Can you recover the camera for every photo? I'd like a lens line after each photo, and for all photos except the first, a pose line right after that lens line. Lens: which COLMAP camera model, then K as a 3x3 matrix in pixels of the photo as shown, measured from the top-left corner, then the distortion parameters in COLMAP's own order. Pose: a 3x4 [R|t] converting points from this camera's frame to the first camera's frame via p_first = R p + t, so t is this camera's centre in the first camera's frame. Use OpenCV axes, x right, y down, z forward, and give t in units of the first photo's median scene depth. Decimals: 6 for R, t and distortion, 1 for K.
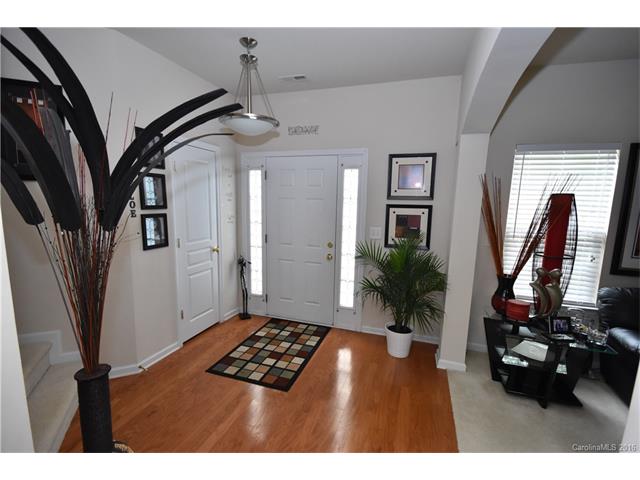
lens RADIAL K [[291.8, 0, 320.0], [0, 291.8, 240.0], [0, 0, 1]] dist [0.011404, 0.000030]
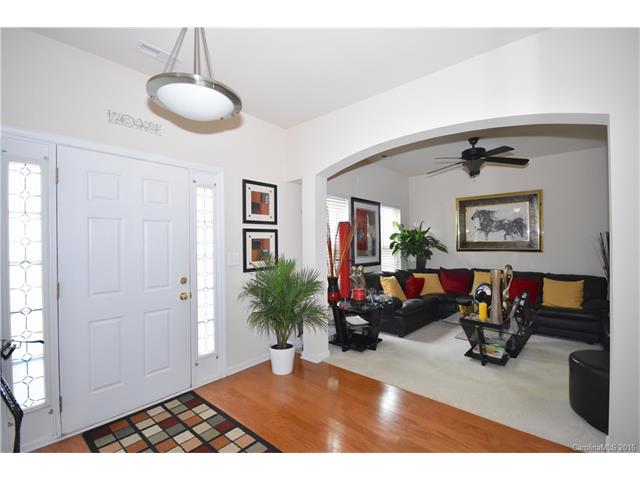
lens RADIAL K [[284.5, 0, 318.9], [0, 284.5, 242.4], [0, 0, 1]] dist [0.019861, -0.018132]
pose [[0.399267, -0.026317, 0.916457, -0.553588], [0.145729, 0.988702, -0.035097, -0.005148], [-0.905179, 0.147567, 0.398591, 0.395399]]
